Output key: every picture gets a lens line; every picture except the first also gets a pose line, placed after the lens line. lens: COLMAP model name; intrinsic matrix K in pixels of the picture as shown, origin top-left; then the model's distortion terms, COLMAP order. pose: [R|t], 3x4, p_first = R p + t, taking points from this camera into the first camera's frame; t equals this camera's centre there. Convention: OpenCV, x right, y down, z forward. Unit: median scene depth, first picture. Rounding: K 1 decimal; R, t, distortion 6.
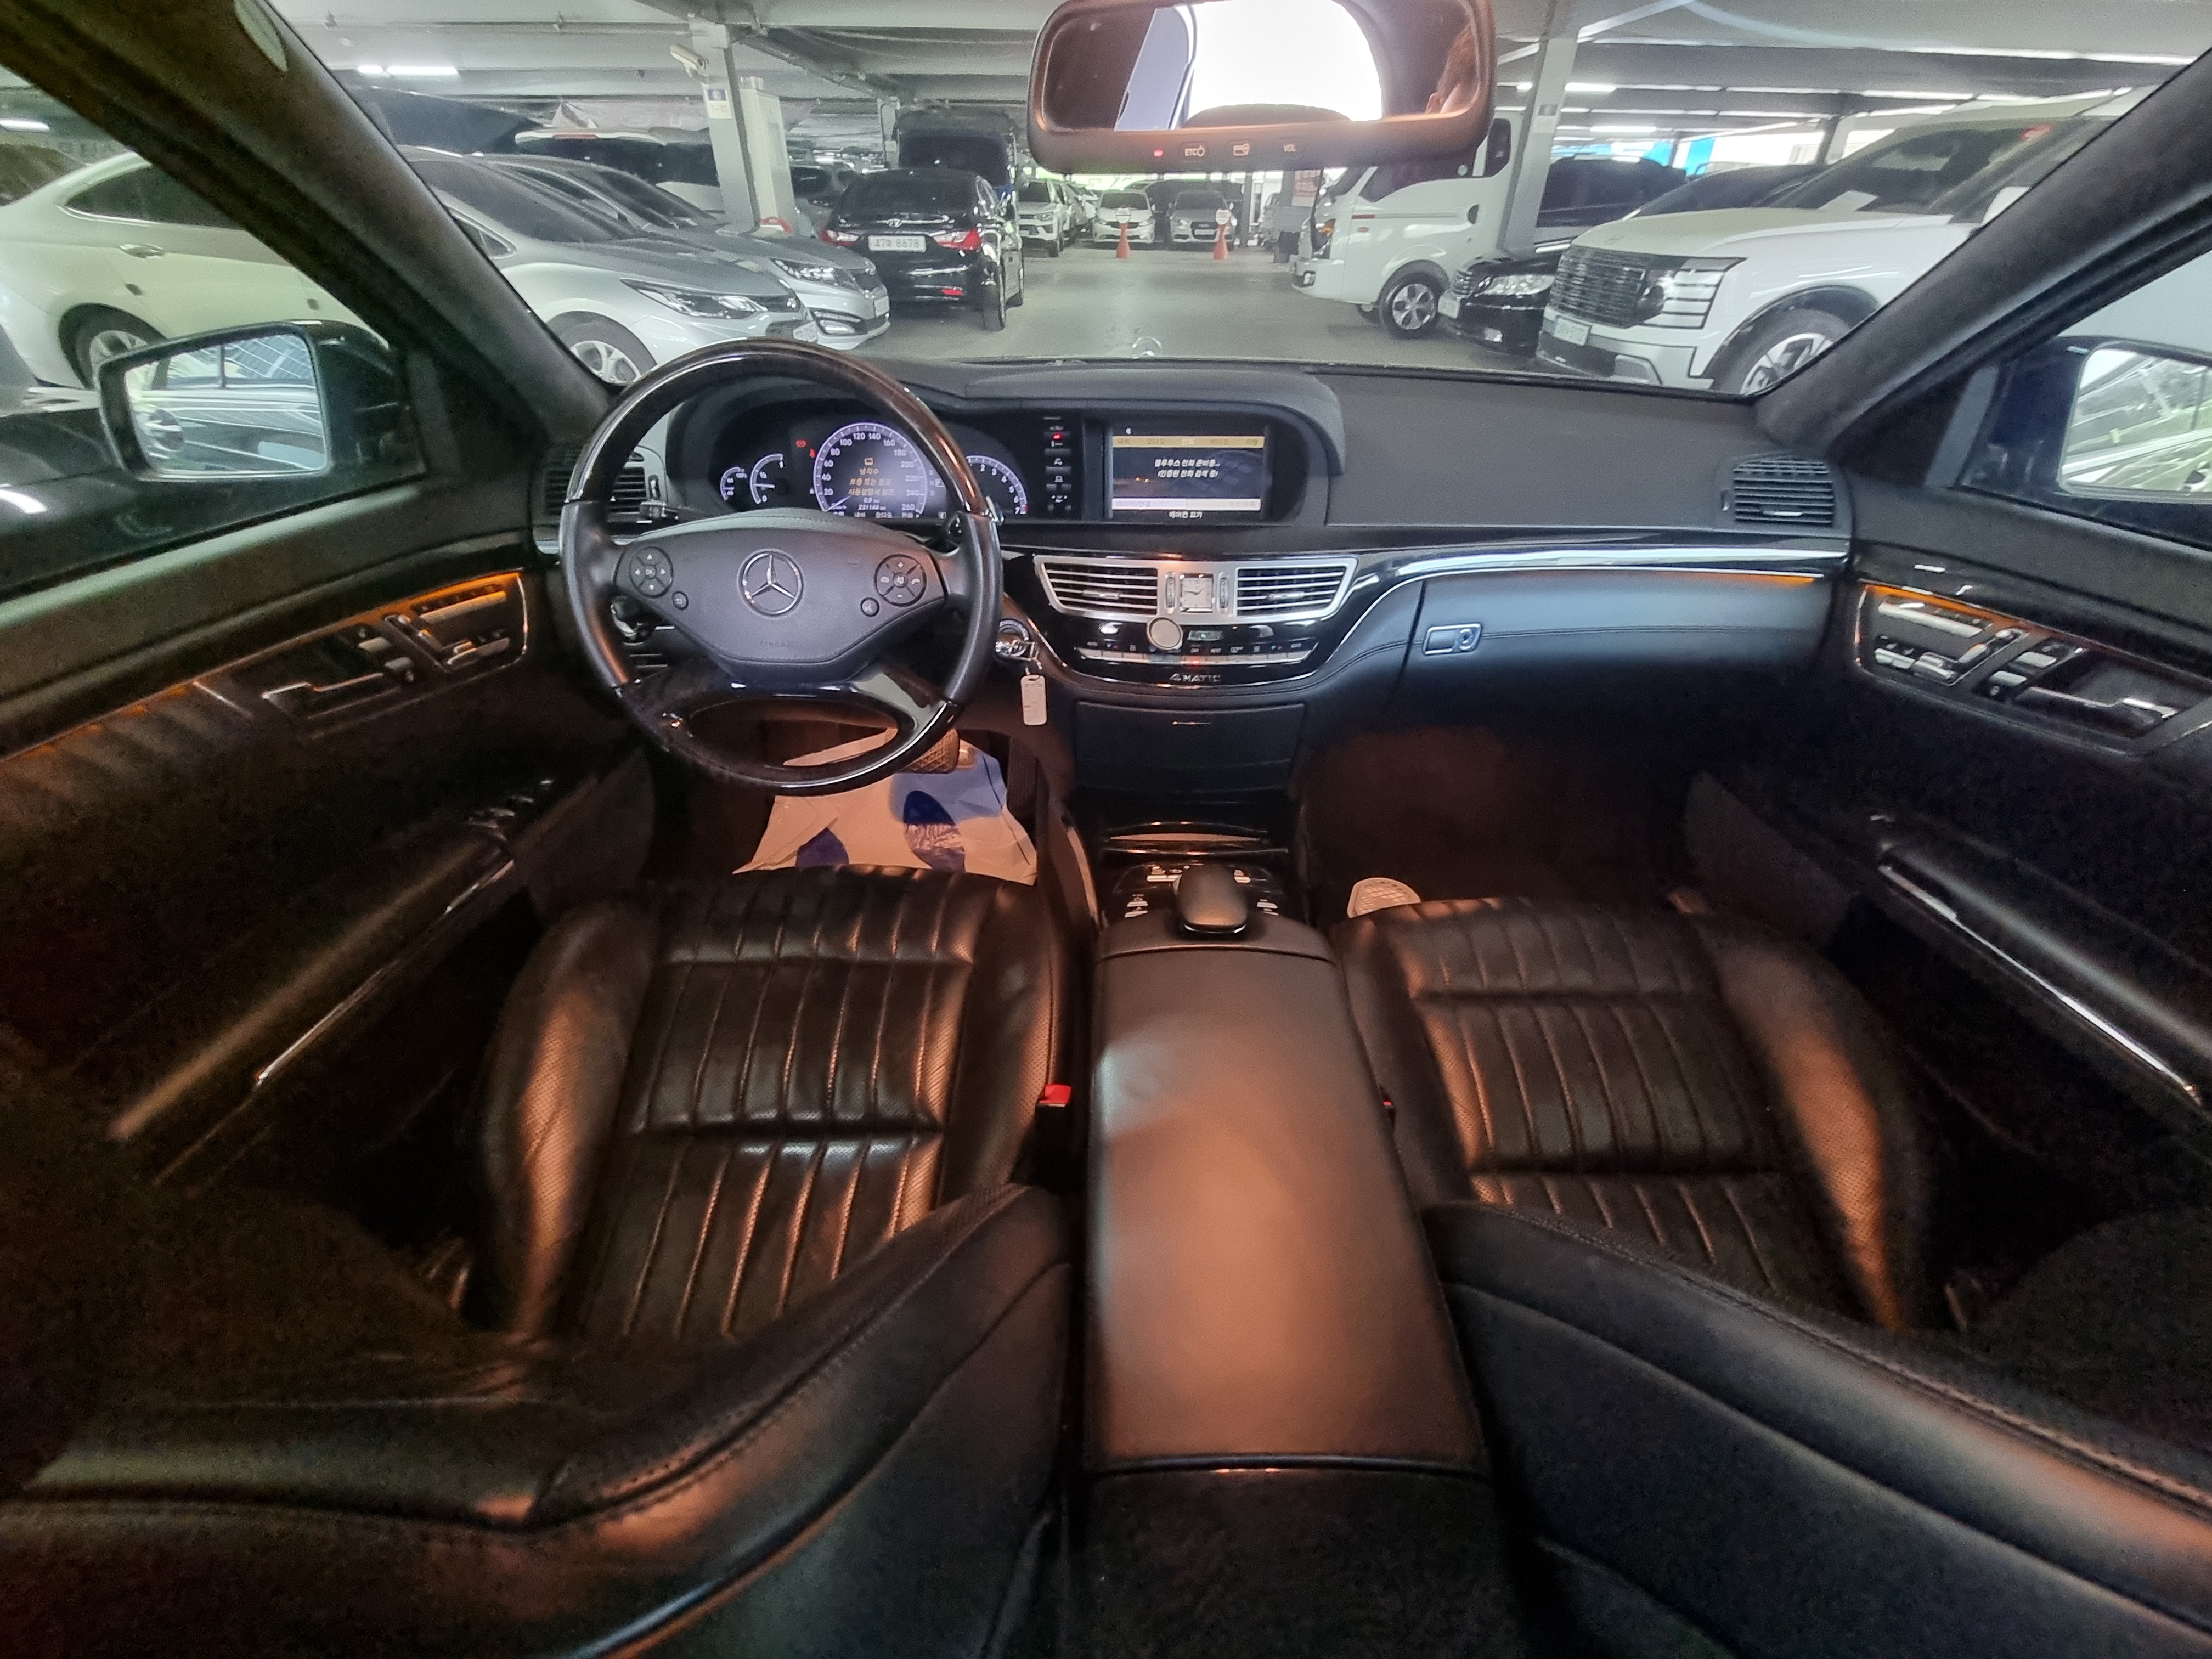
lens RADIAL K [[906.3, 0, 1109.1], [0, 906.3, 838.9], [0, 0, 1]] dist [-0.004520, 0.000335]
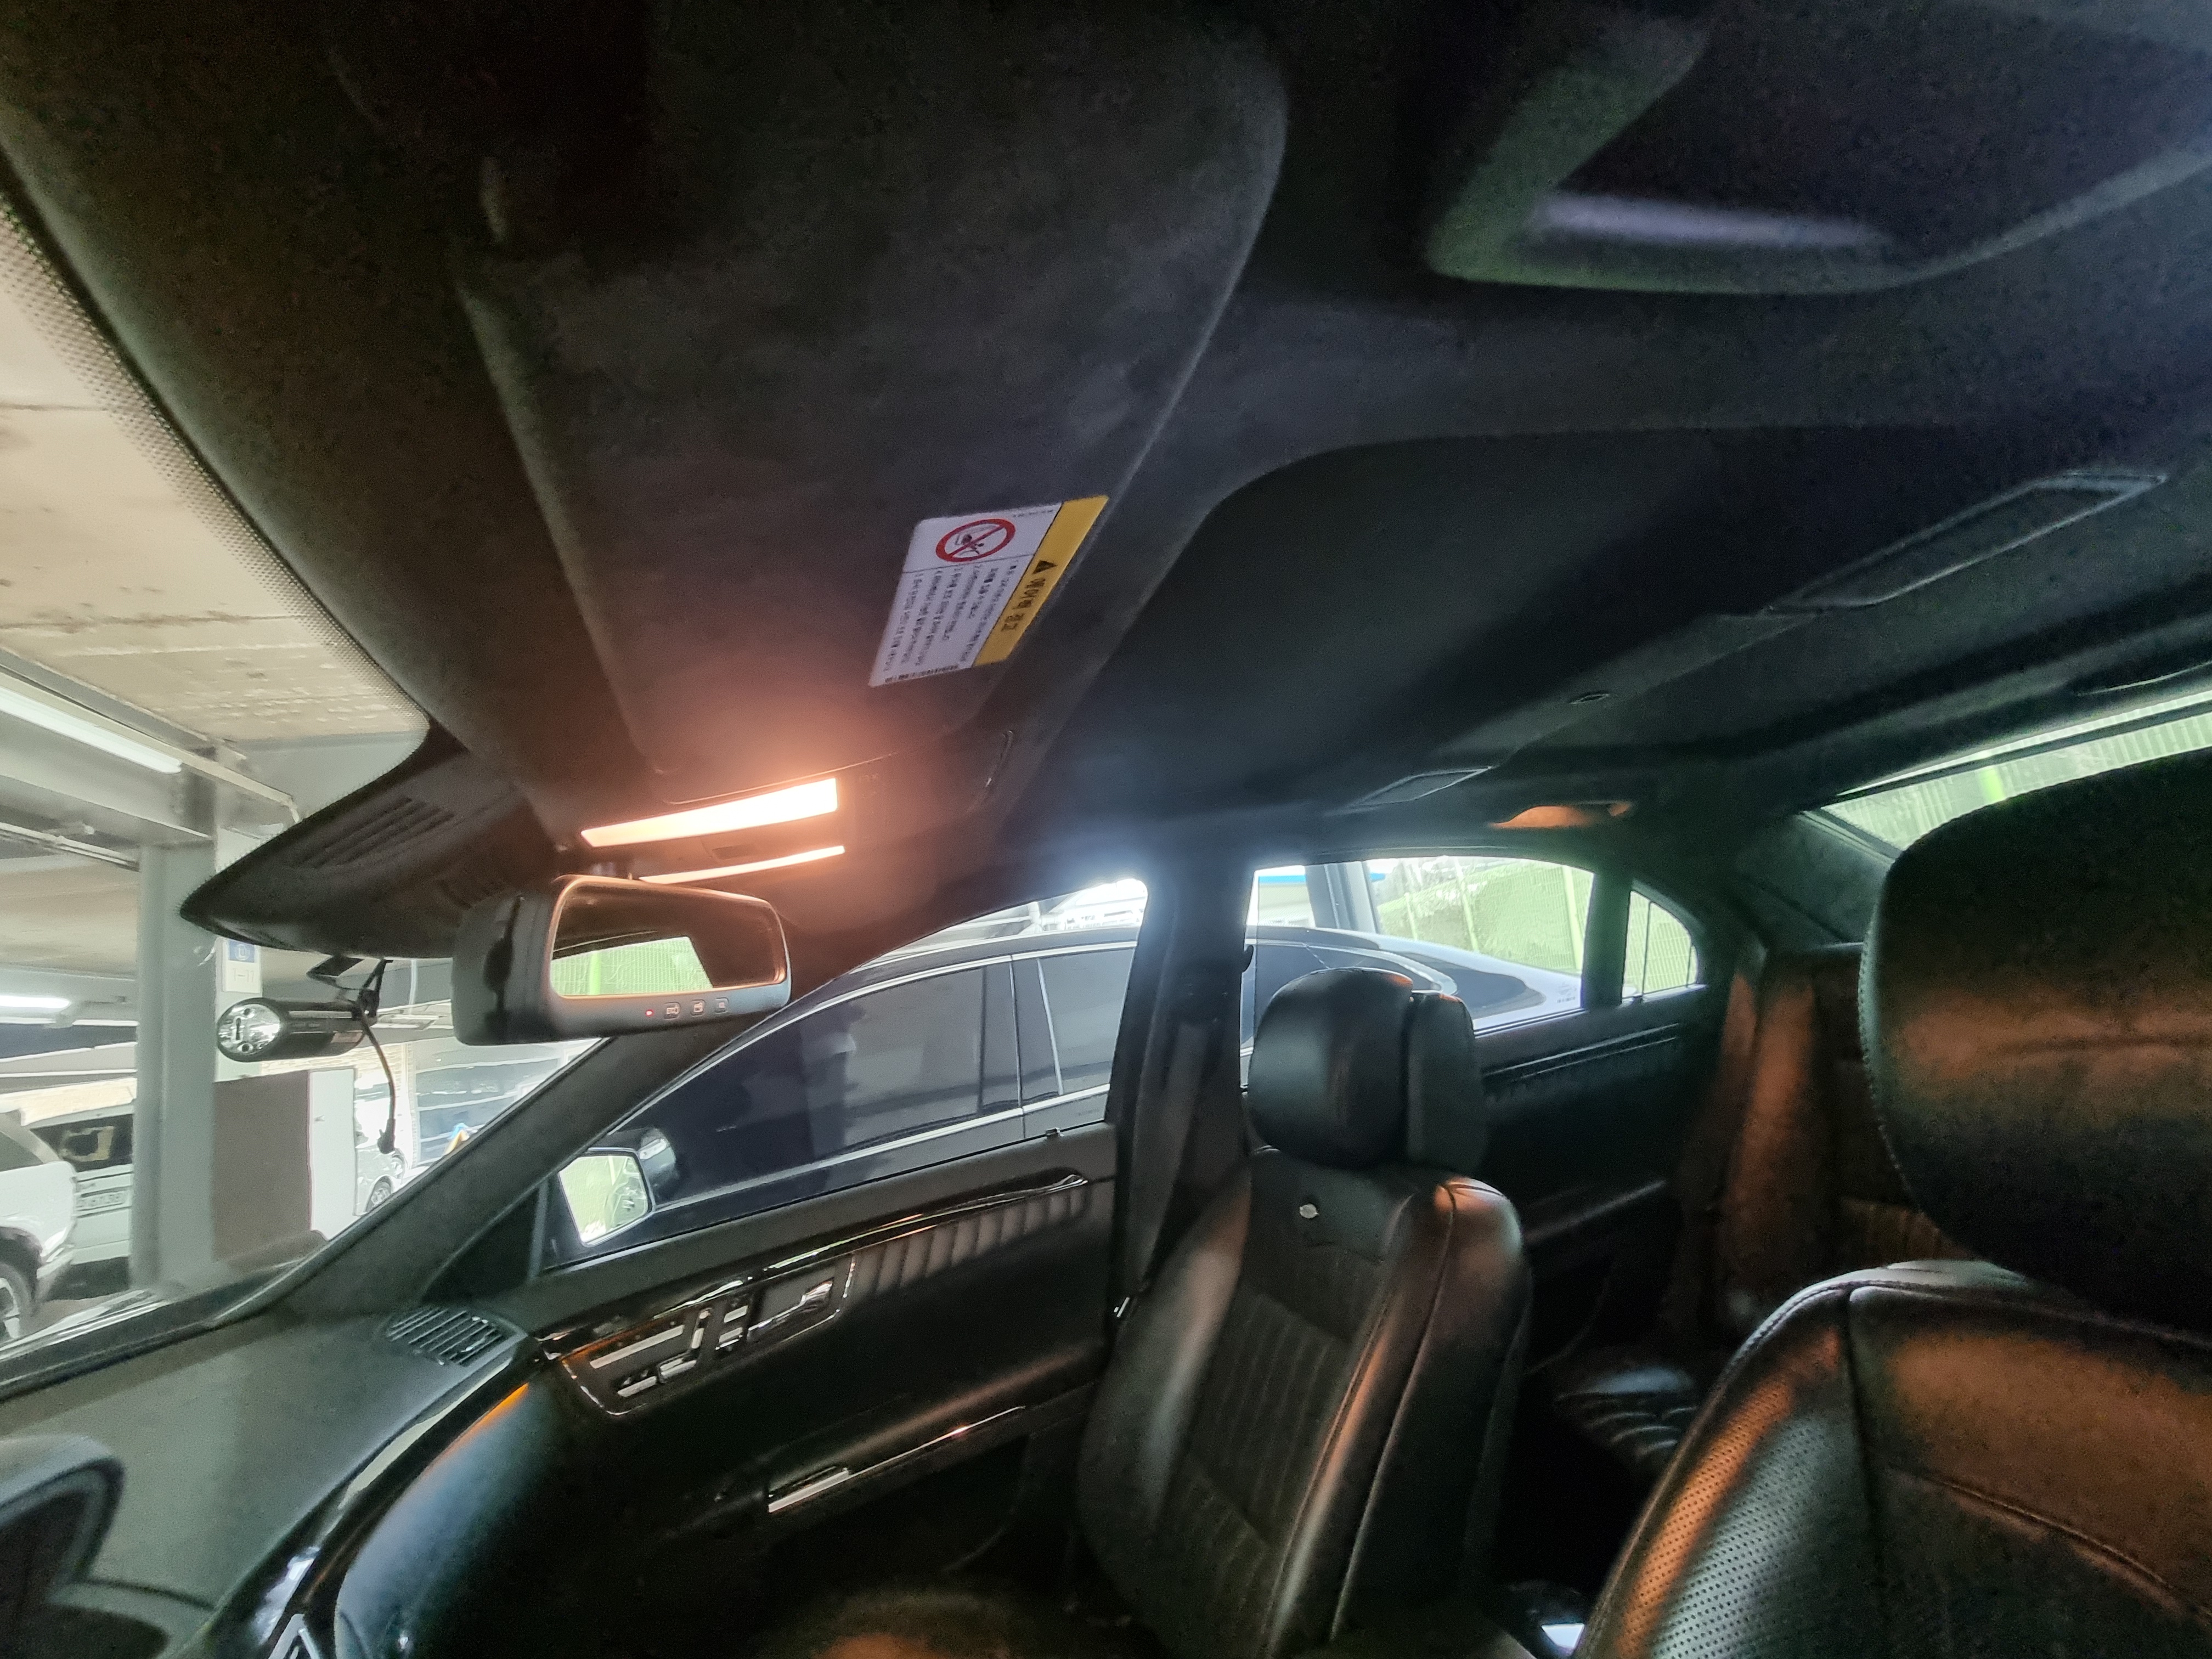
lens RADIAL K [[906.3, 0, 1128.1], [0, 906.3, 827.3], [0, 0, 1]] dist [-0.004520, 0.000335]
pose [[-0.265305, 0.206451, 0.941802, -0.557737], [0.679372, 0.733153, 0.030666, -0.328171], [-0.684154, 0.647970, -0.334767, 0.466121]]
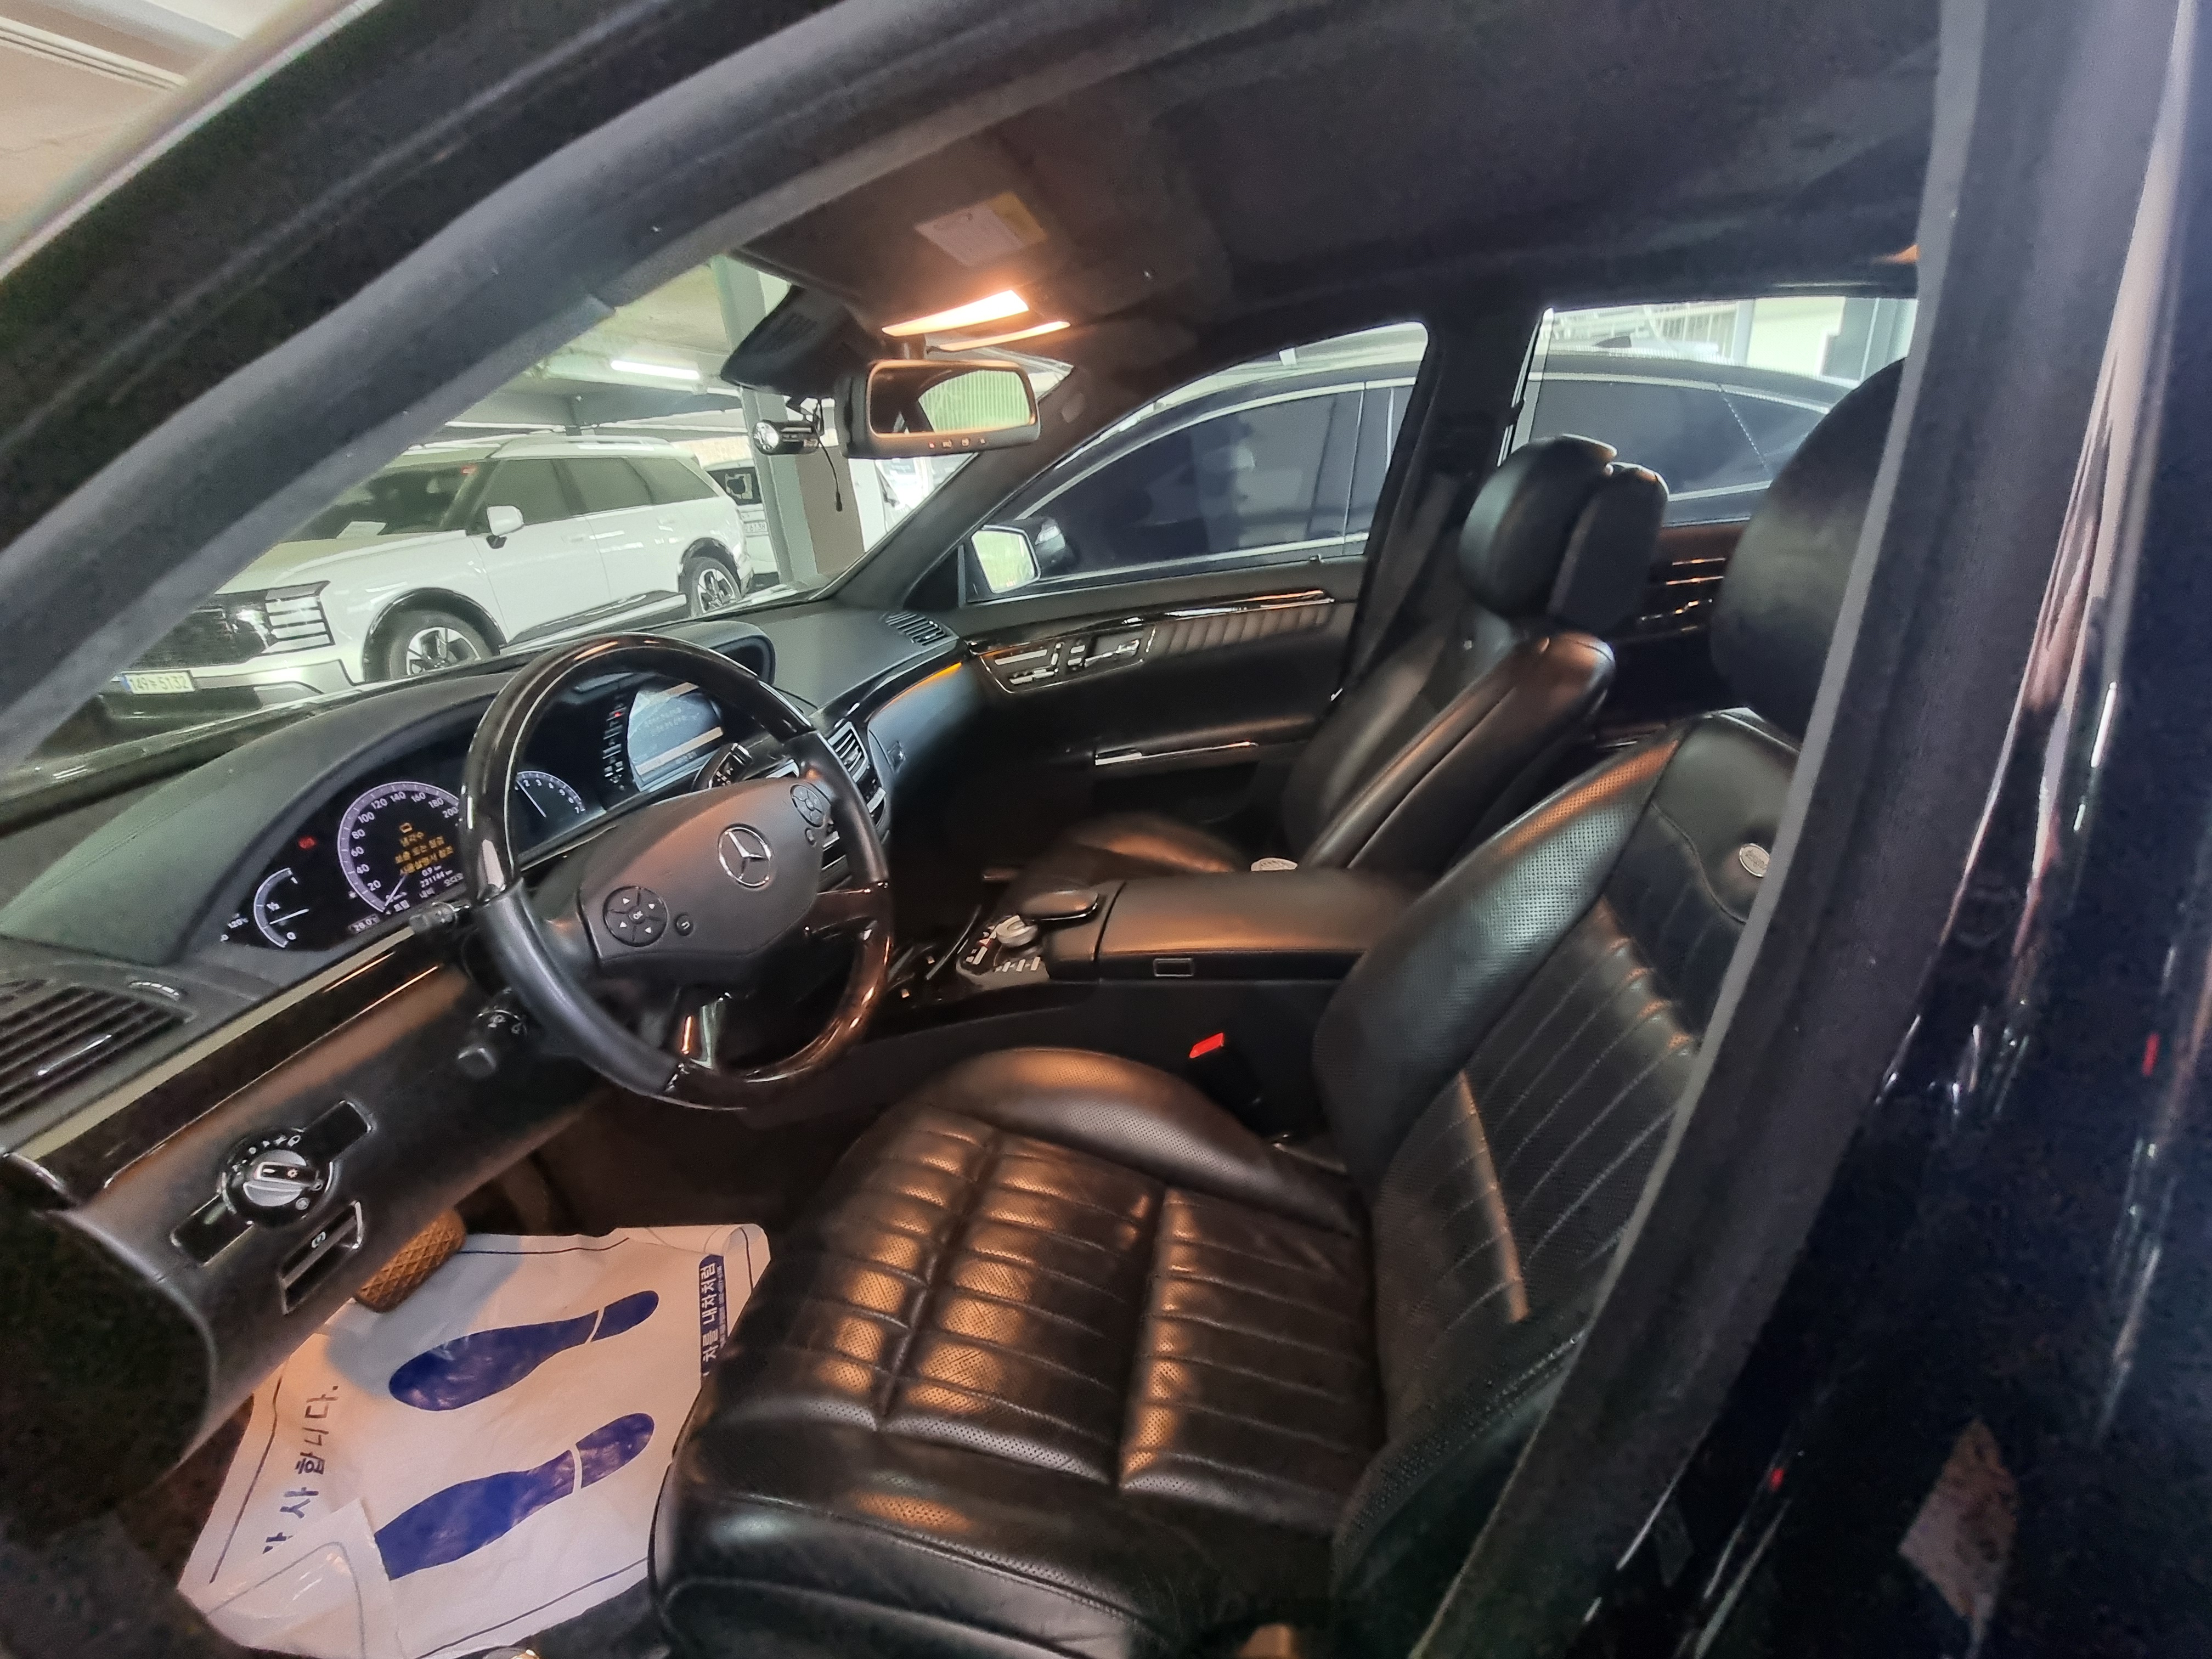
lens RADIAL K [[906.3, 0, 1106.8], [0, 906.3, 829.2], [0, 0, 1]] dist [-0.004520, 0.000335]
pose [[0.203456, -0.388227, 0.898825, -0.895517], [0.635121, 0.750999, 0.180612, -0.189371], [-0.745135, 0.534116, 0.399367, 0.268604]]
